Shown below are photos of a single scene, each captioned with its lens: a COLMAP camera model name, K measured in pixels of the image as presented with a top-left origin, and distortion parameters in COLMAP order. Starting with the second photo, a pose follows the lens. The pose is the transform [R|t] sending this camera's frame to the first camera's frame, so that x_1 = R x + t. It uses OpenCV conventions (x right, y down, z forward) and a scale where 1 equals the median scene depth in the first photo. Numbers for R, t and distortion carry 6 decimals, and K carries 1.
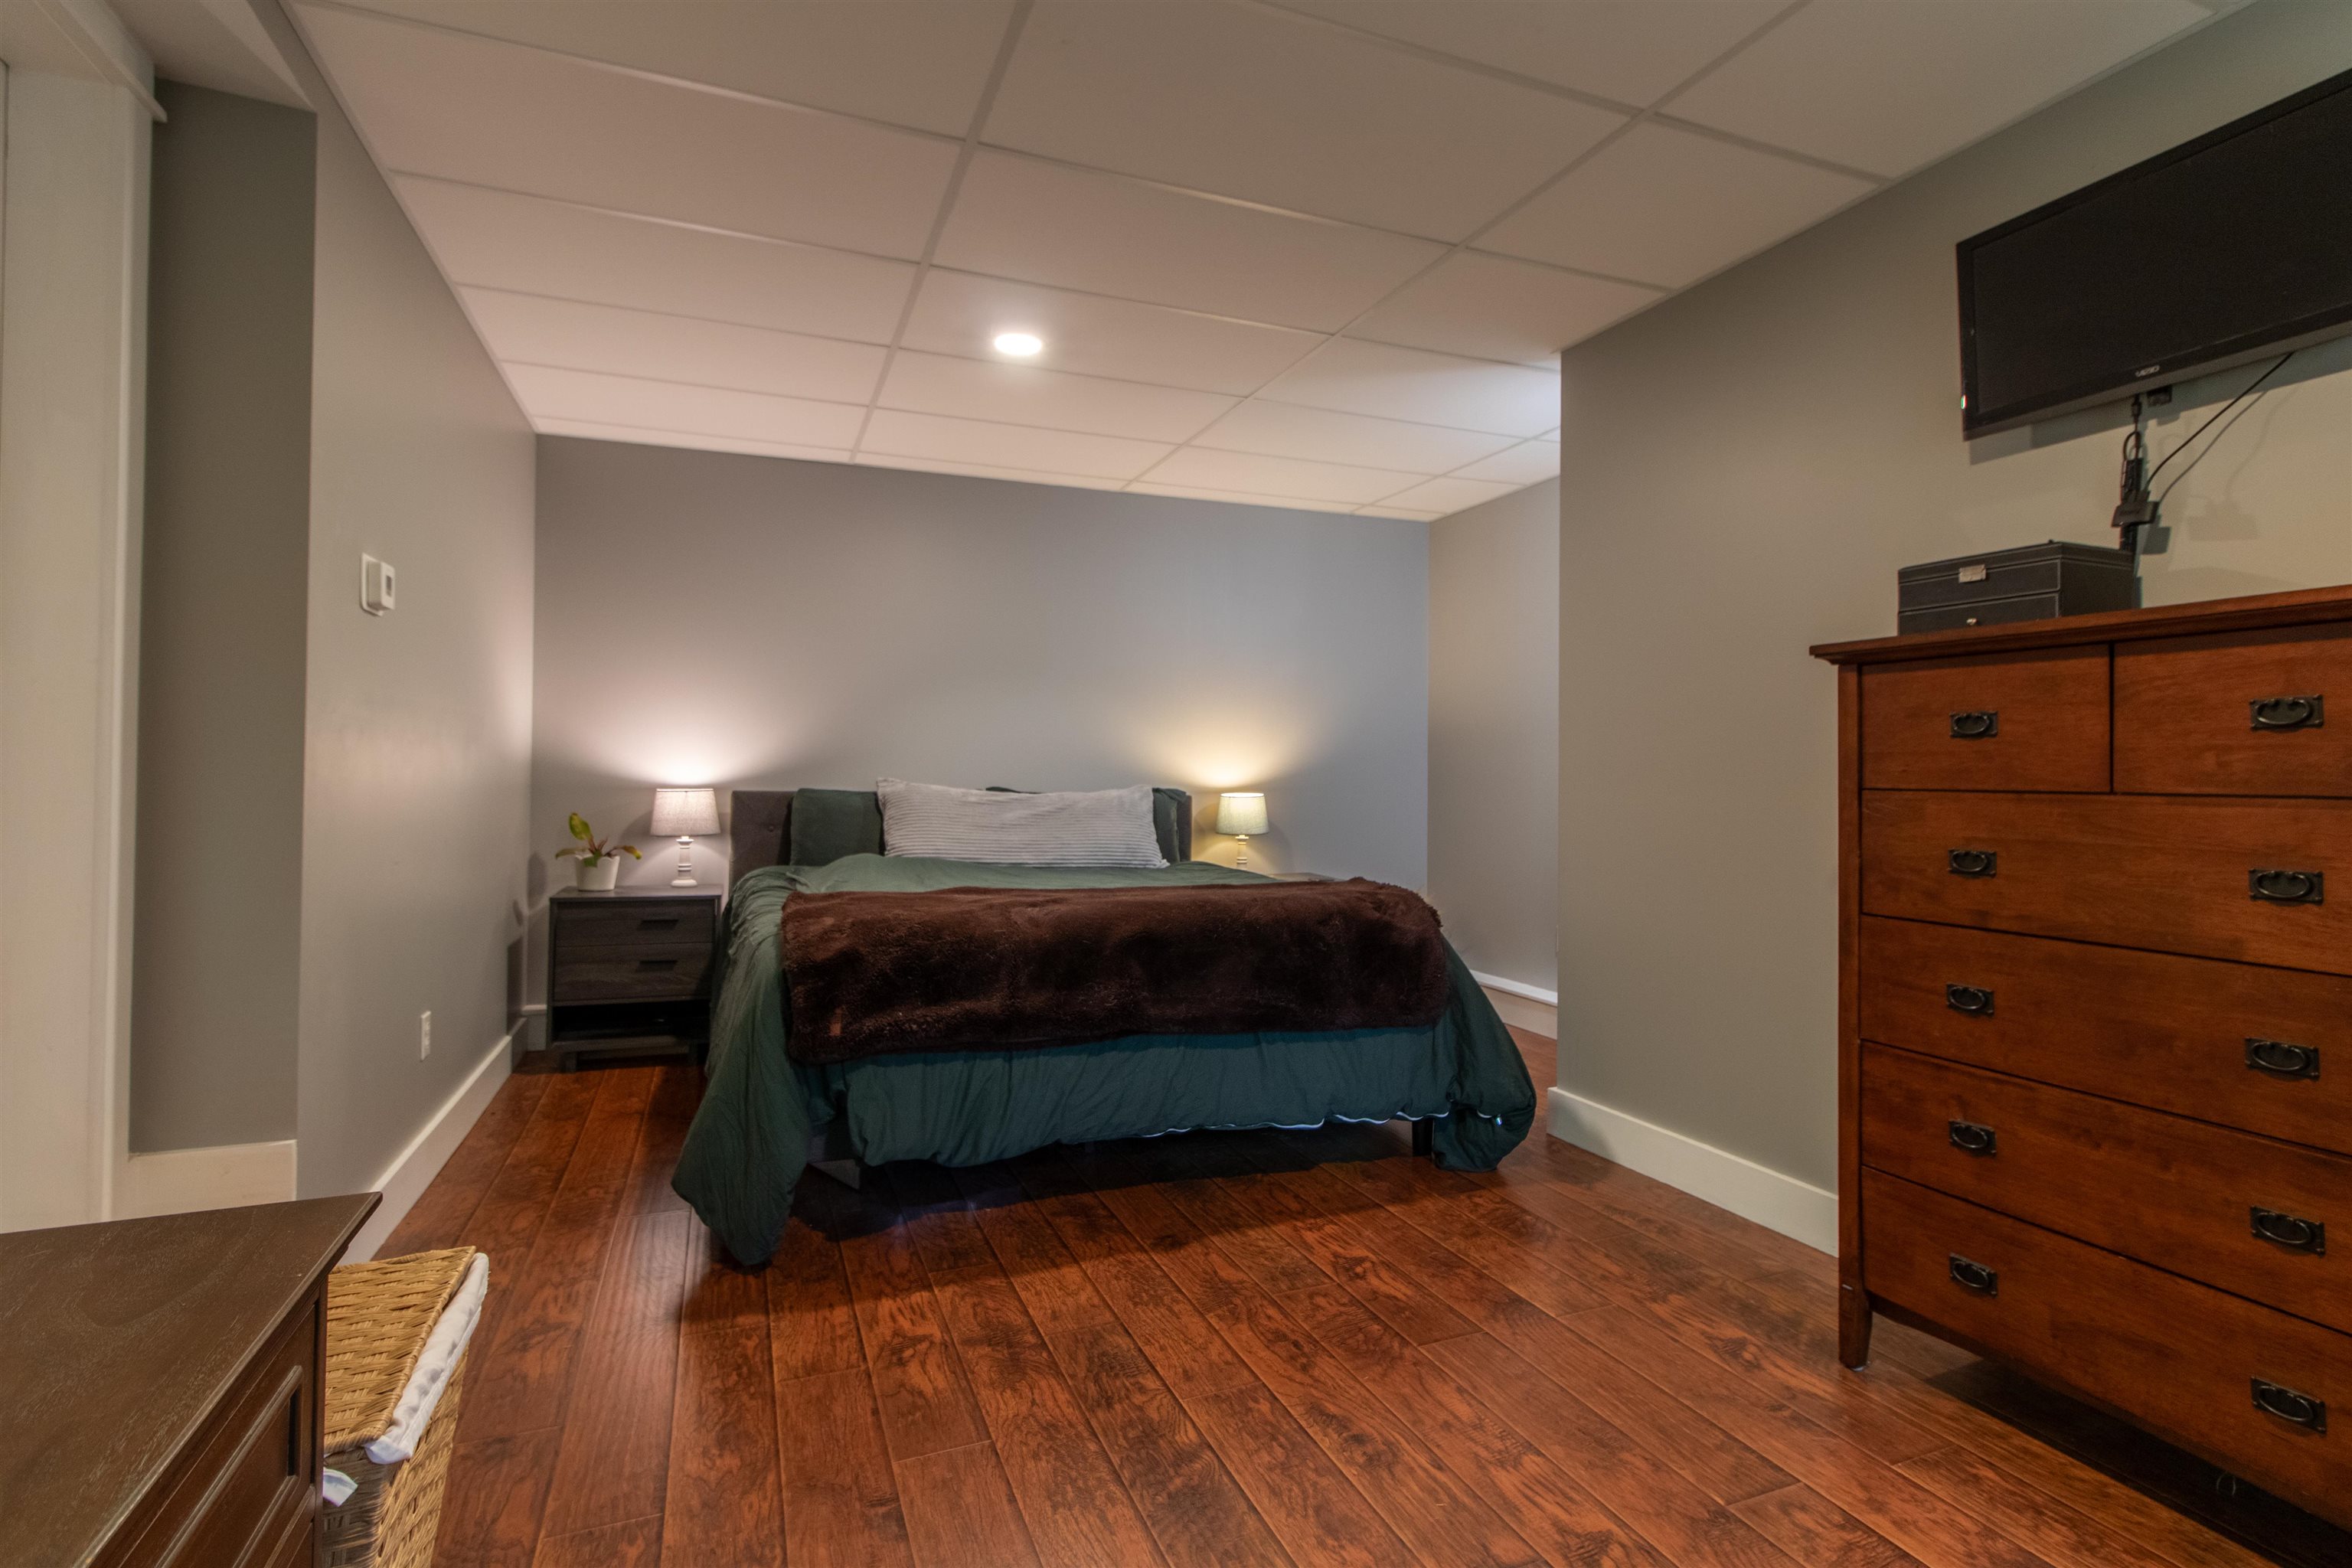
lens RADIAL K [[1122.7, 0, 1237.5], [0, 1122.7, 773.6], [0, 0, 1]] dist [0.000345, 0.001244]
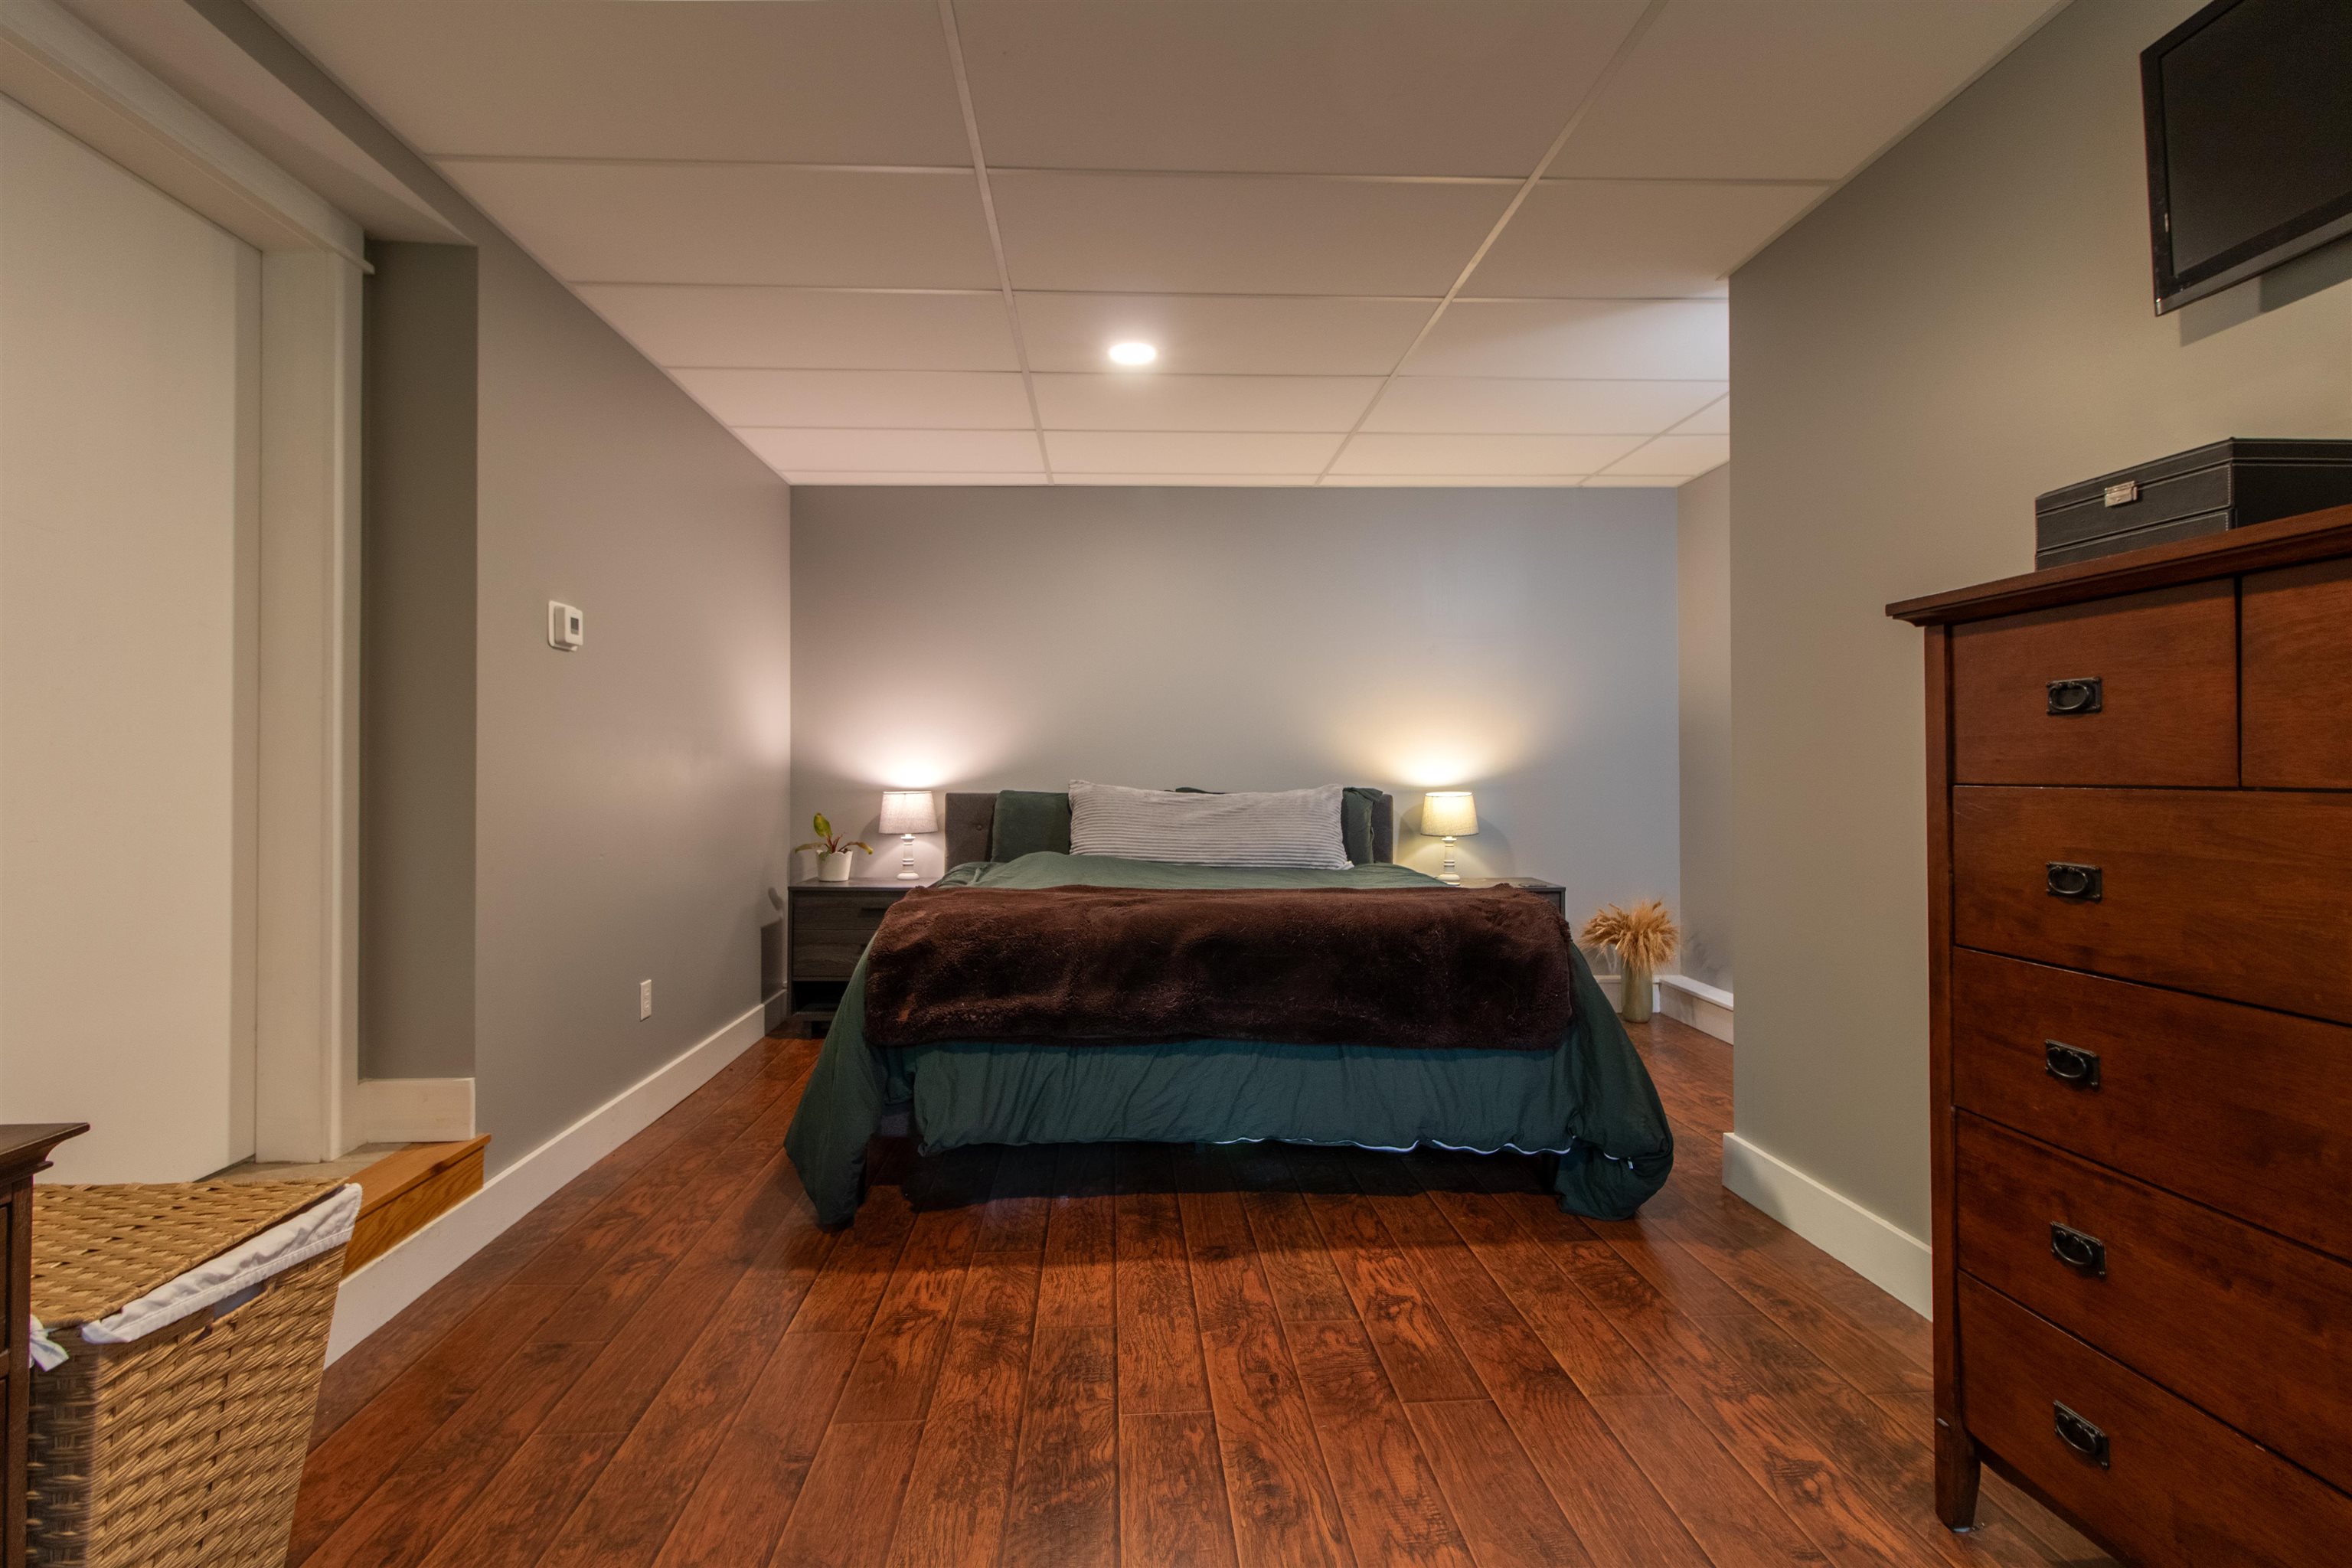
lens RADIAL K [[1122.7, 0, 1183.4], [0, 1122.7, 776.4], [0, 0, 1]] dist [0.000345, 0.001244]
pose [[0.943731, -0.010798, -0.330537, 0.302967], [0.011799, 0.999930, 0.001021, 0.001122], [0.330502, -0.004863, 0.943793, 0.088683]]
